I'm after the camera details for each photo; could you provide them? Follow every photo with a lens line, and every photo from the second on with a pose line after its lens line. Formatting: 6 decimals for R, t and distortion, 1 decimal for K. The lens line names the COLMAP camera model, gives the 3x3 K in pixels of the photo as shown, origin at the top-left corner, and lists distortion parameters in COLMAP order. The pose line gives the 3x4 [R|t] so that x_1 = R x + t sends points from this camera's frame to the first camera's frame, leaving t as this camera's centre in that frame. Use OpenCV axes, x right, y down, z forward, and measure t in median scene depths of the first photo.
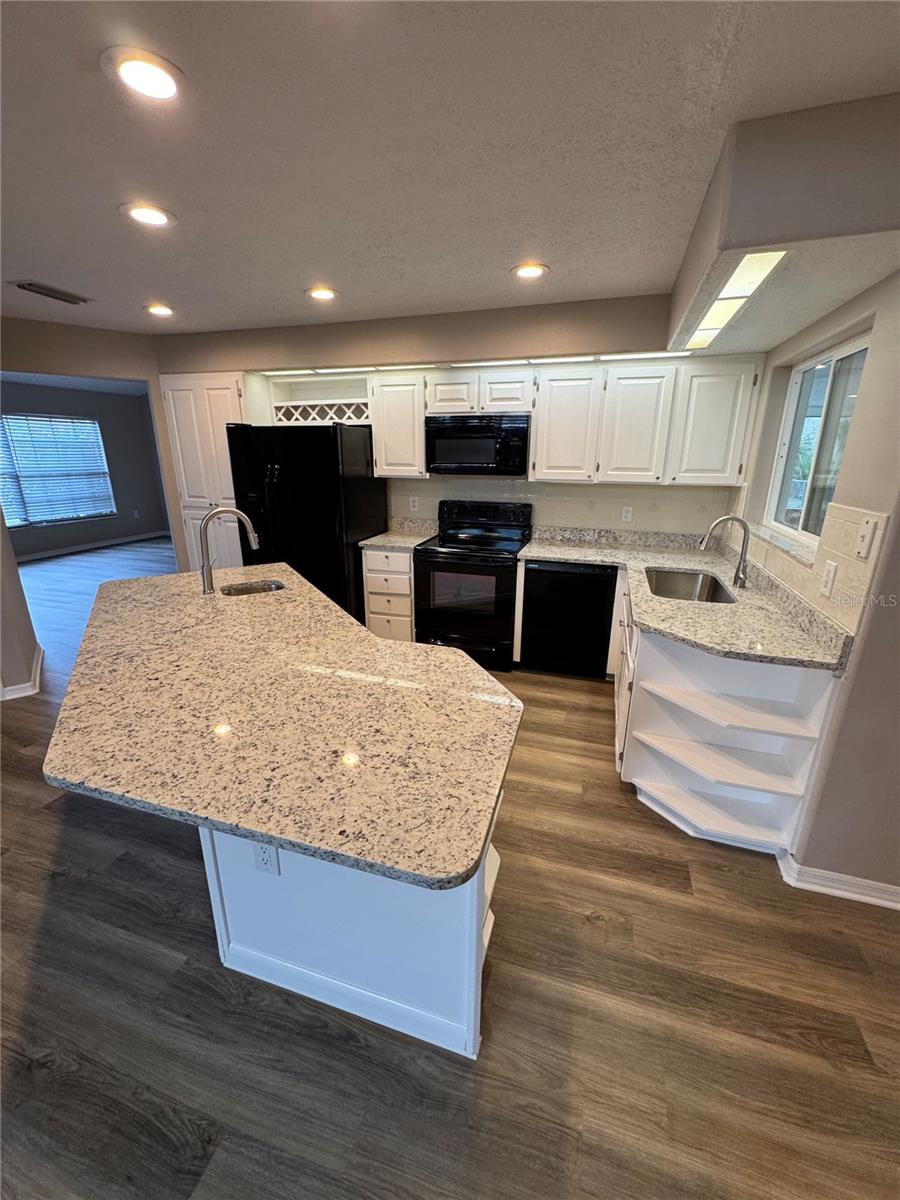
lens RADIAL K [[482.5, 0, 452.0], [0, 482.5, 599.7], [0, 0, 1]] dist [-0.004936, 0.000649]
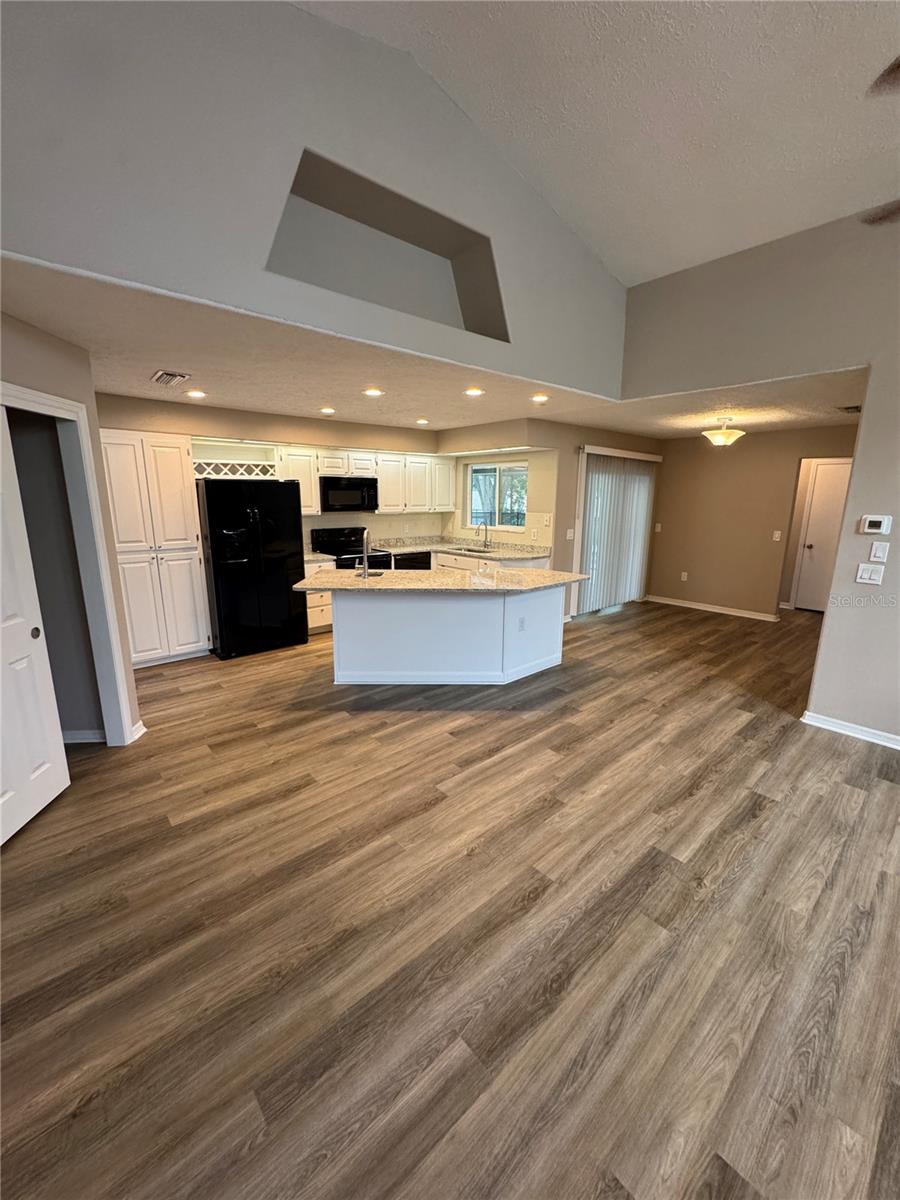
lens RADIAL K [[482.5, 0, 452.0], [0, 482.5, 599.7], [0, 0, 1]] dist [-0.004936, 0.000649]
pose [[0.515178, -0.186247, 0.836602, -1.337898], [0.249892, 0.966335, 0.061245, 0.024970], [-0.819845, 0.177509, 0.544376, -0.159521]]
